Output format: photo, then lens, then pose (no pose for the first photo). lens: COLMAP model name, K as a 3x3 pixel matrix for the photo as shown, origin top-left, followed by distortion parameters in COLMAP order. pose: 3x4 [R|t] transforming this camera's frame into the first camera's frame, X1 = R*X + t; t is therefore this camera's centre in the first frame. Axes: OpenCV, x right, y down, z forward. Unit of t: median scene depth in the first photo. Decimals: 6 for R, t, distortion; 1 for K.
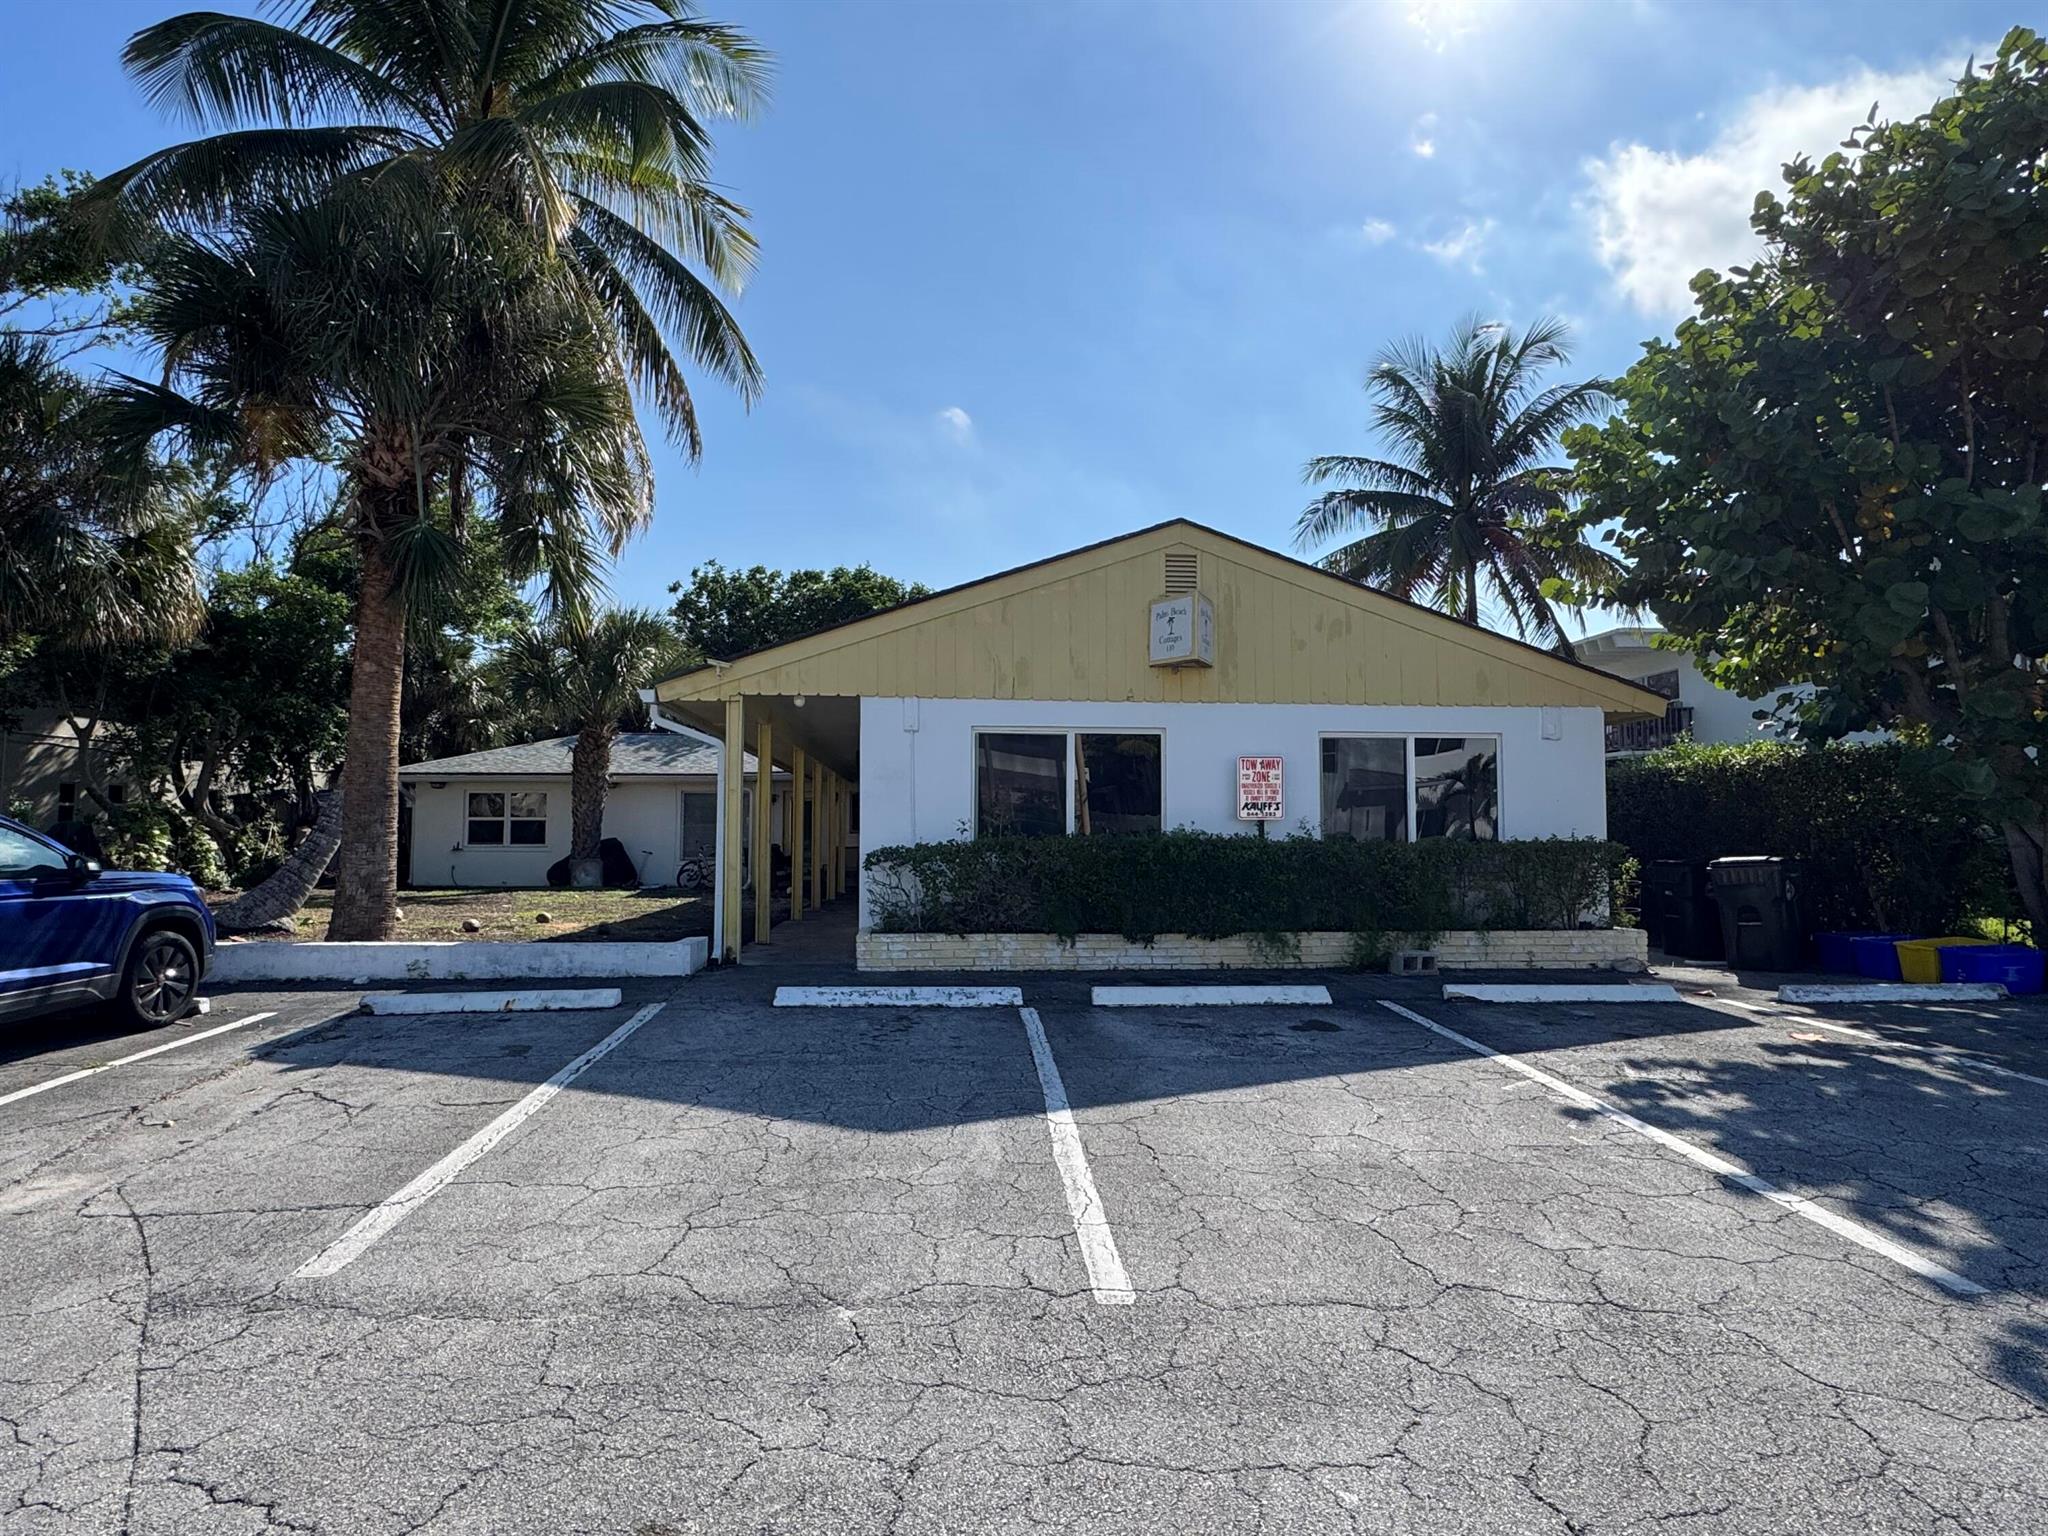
lens RADIAL K [[1121.6, 0, 1020.2], [0, 1121.6, 768.2], [0, 0, 1]] dist [0.003148, 0.000724]
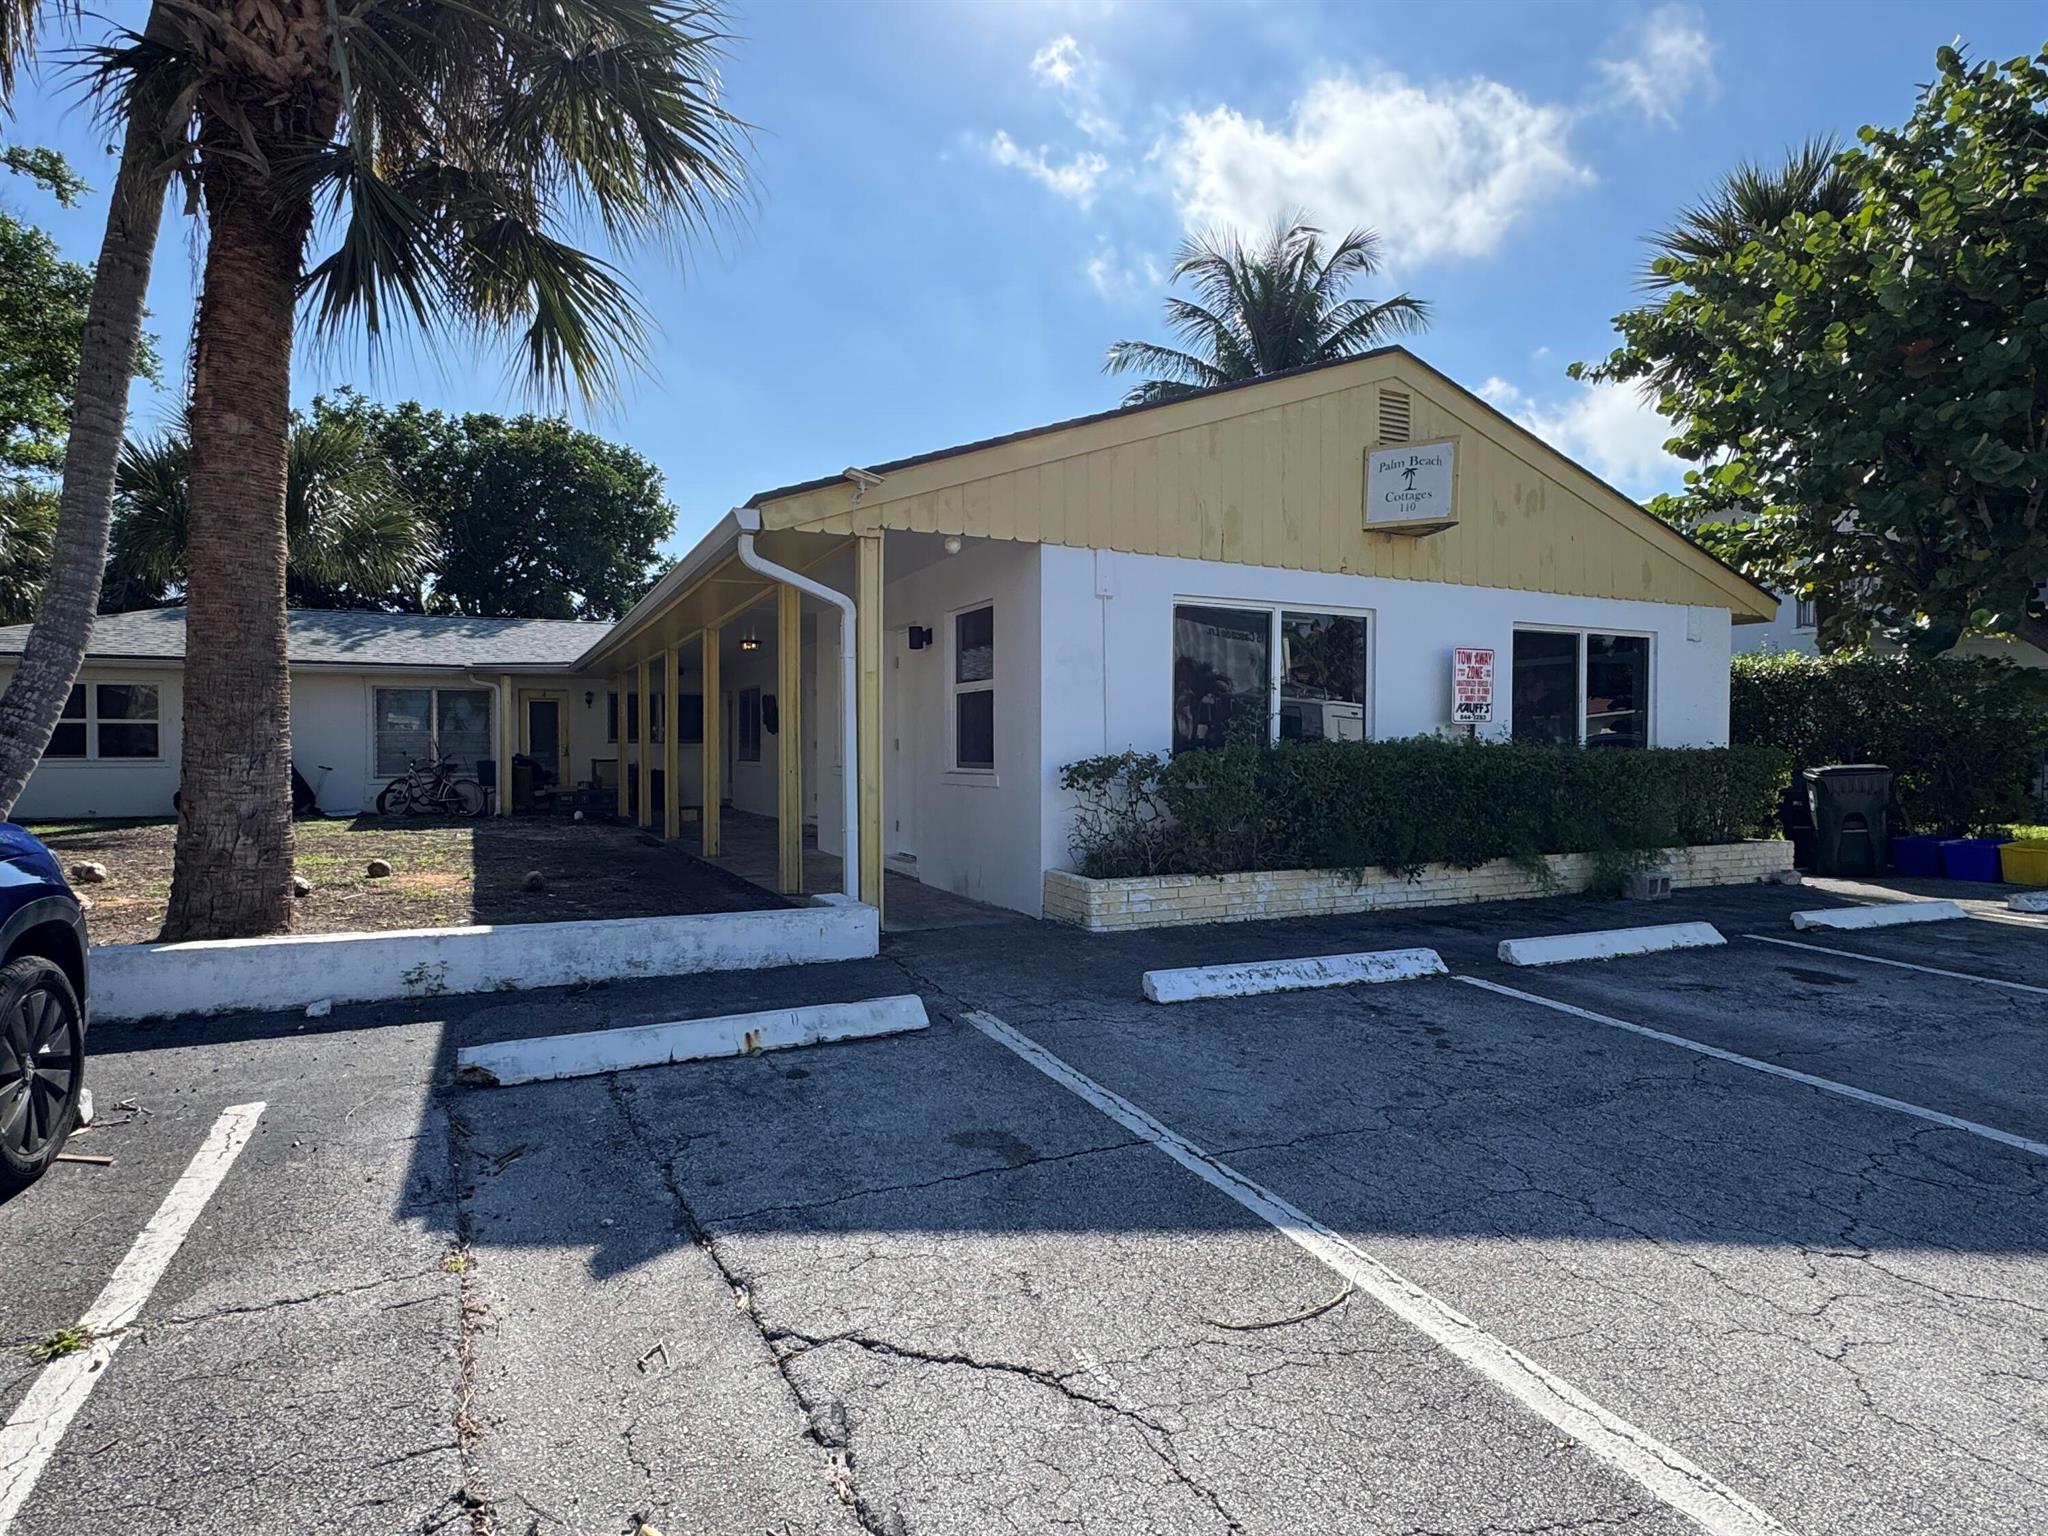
lens RADIAL K [[1121.6, 0, 1025.9], [0, 1121.6, 764.8], [0, 0, 1]] dist [0.003148, 0.000724]
pose [[0.932481, -0.005572, 0.361176, -0.403353], [-0.021563, 0.997239, 0.071056, 0.024288], [-0.360575, -0.074047, 0.929786, 0.338734]]
